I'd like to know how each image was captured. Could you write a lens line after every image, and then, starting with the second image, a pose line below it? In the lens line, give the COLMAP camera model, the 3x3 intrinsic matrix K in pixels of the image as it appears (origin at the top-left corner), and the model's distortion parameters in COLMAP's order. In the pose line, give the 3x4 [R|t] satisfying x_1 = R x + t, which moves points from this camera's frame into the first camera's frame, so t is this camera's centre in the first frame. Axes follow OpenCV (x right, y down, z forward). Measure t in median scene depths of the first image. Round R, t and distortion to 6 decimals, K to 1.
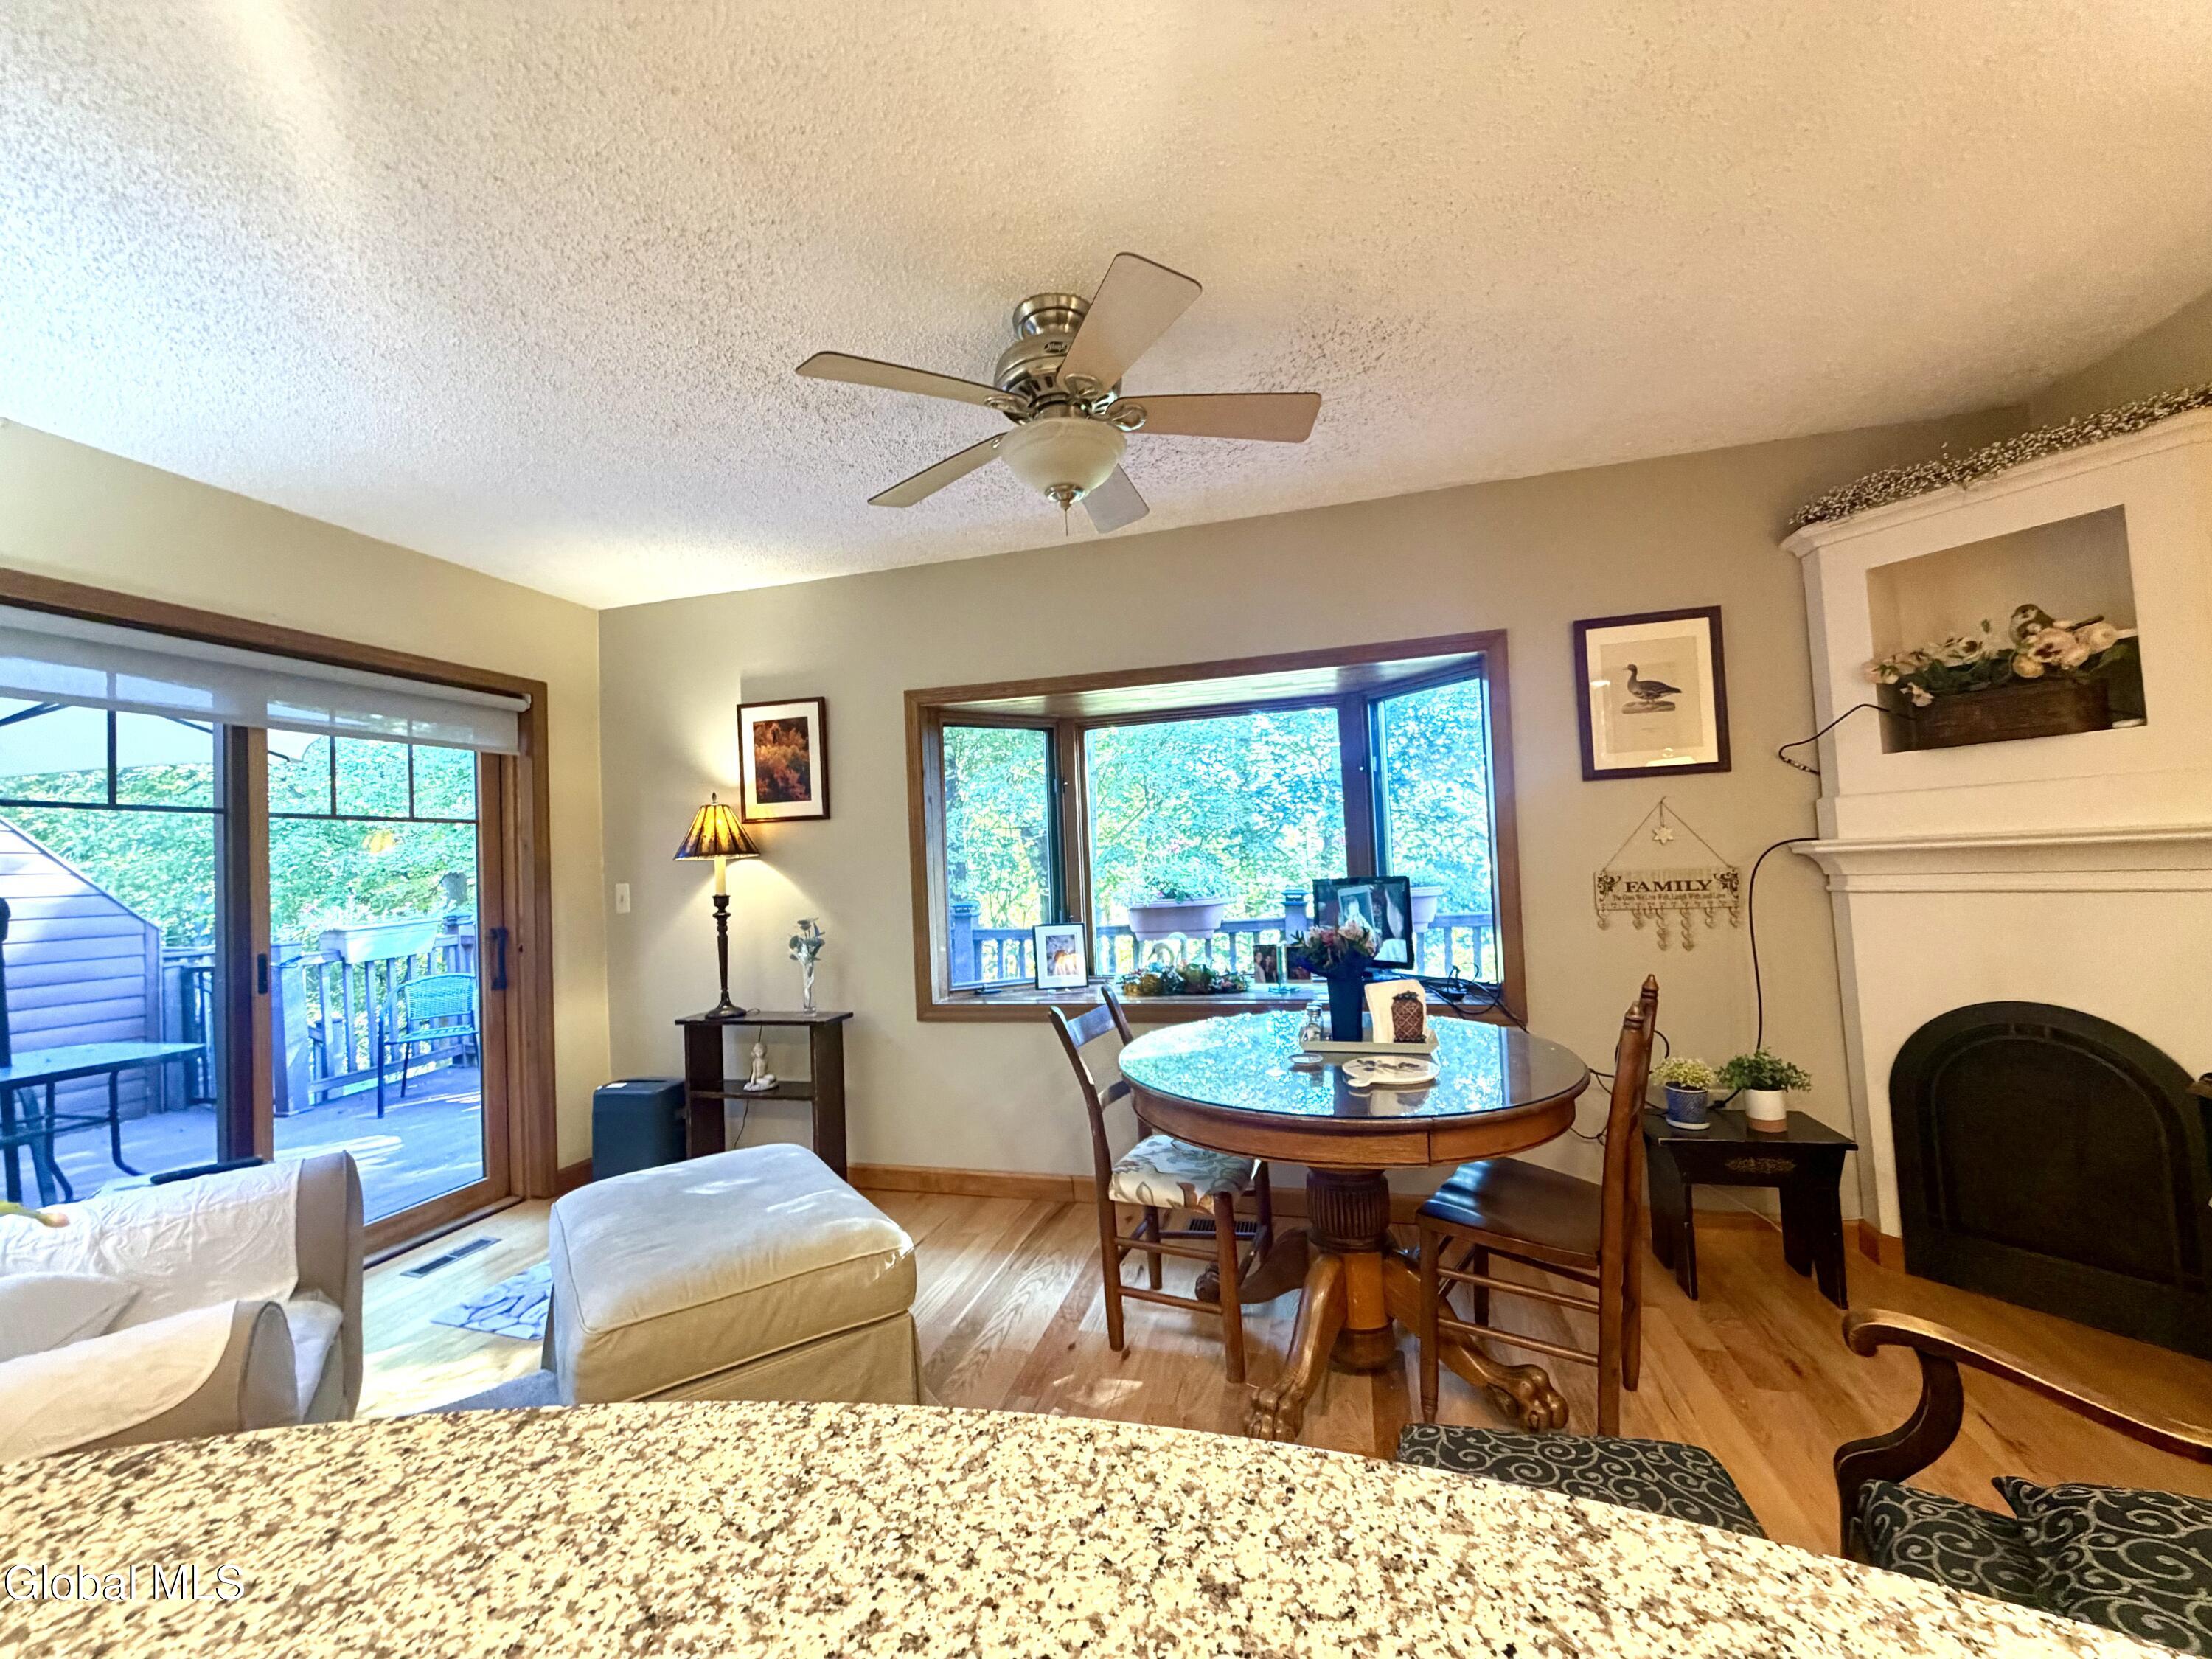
lens RADIAL K [[879.8, 0, 1104.1], [0, 879.8, 833.6], [0, 0, 1]] dist [-0.001077, 0.000221]
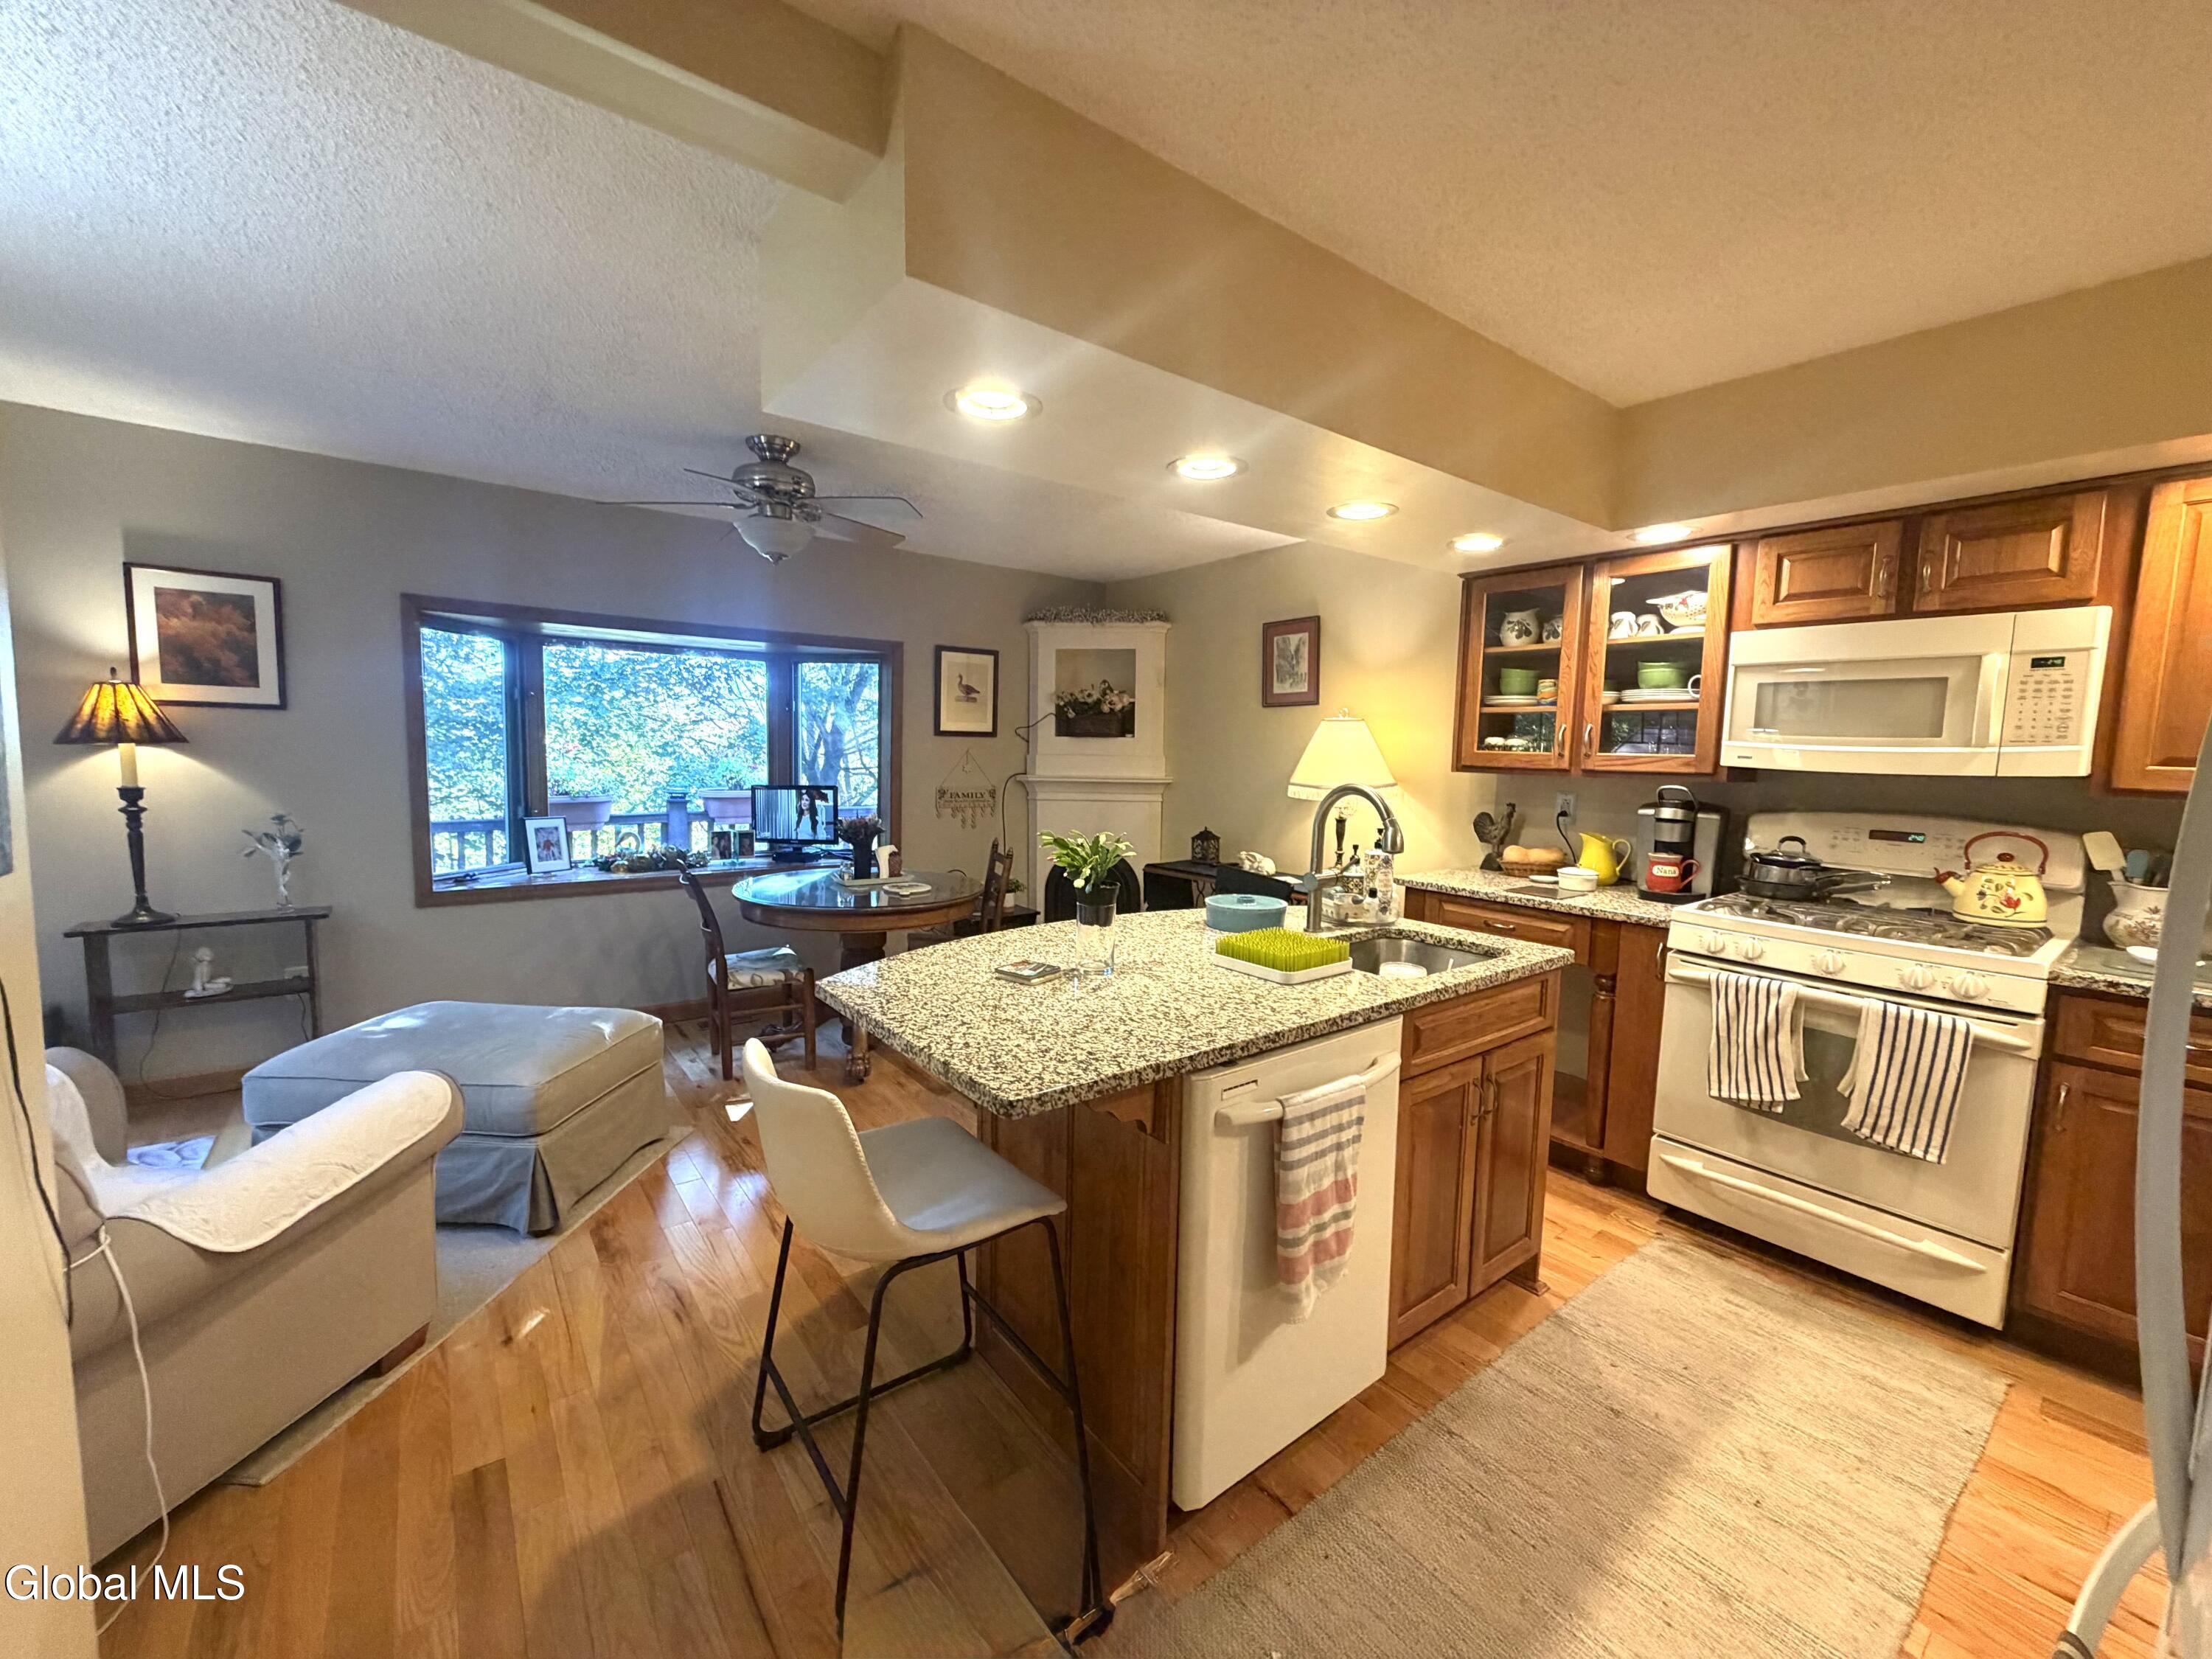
lens RADIAL K [[879.8, 0, 1098.3], [0, 879.8, 834.4], [0, 0, 1]] dist [-0.001077, 0.000221]
pose [[0.605794, -0.020889, 0.795347, -0.707101], [-0.075154, 0.993683, 0.083341, -0.036402], [-0.792064, -0.110261, 0.600398, -0.375454]]
